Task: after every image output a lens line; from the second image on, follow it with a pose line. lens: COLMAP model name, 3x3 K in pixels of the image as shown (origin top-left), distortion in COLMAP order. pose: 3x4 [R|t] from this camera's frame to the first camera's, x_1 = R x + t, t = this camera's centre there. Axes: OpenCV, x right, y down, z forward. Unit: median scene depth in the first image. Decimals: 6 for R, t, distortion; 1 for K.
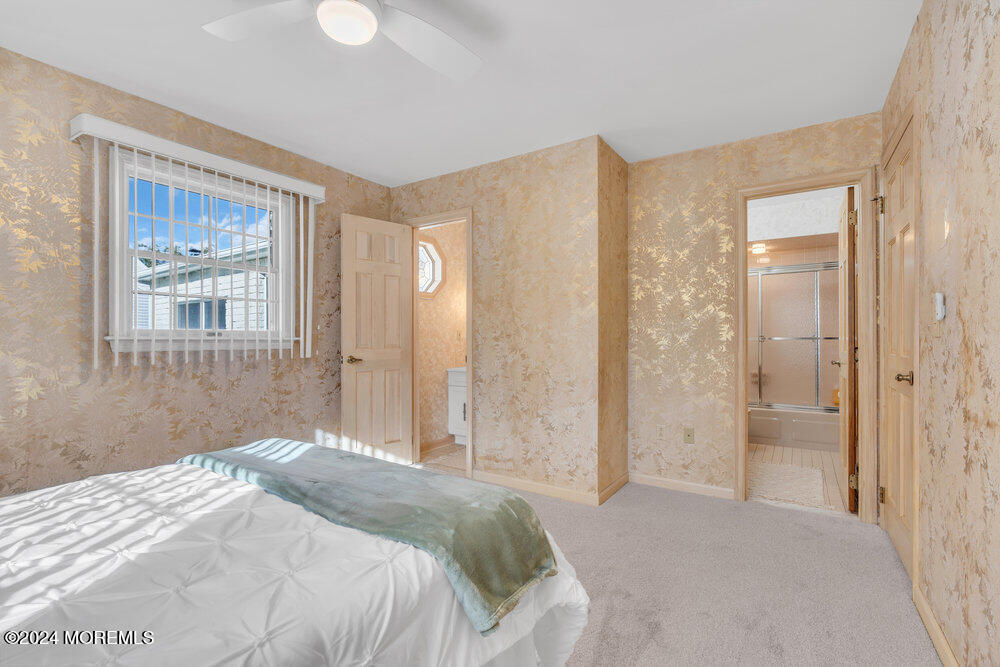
lens RADIAL K [[457.1, 0, 502.6], [0, 457.1, 340.3], [0, 0, 1]] dist [-0.004591, 0.002274]
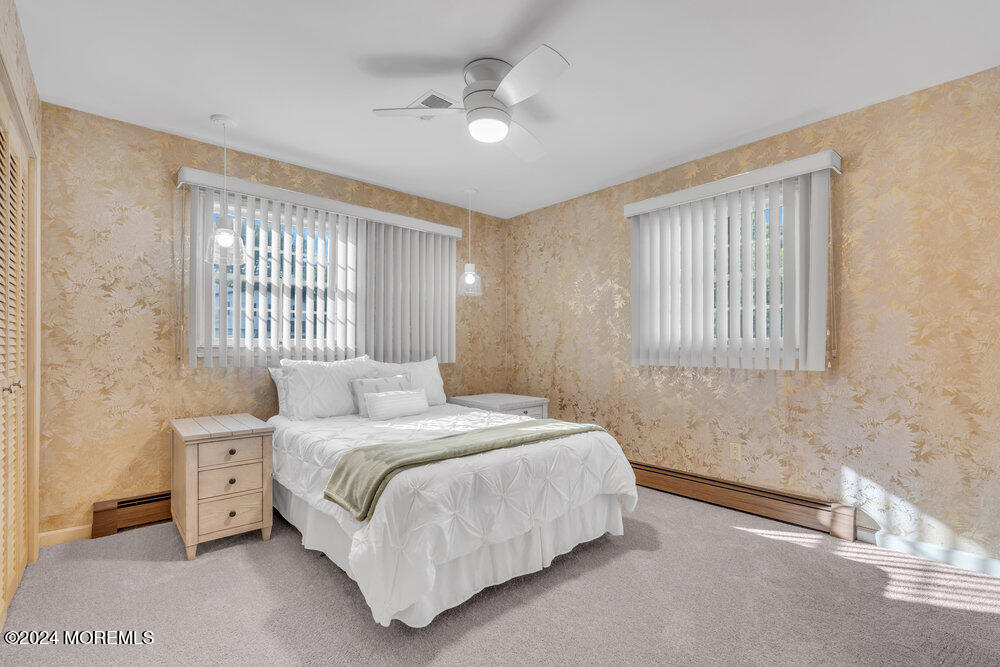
lens RADIAL K [[457.1, 0, 502.6], [0, 457.1, 340.3], [0, 0, 1]] dist [-0.004591, 0.002274]
pose [[-0.261600, -0.007950, -0.965144, 0.524436], [-0.004270, 0.999966, -0.007079, -0.007932], [0.965167, 0.002269, -0.261625, 0.719385]]
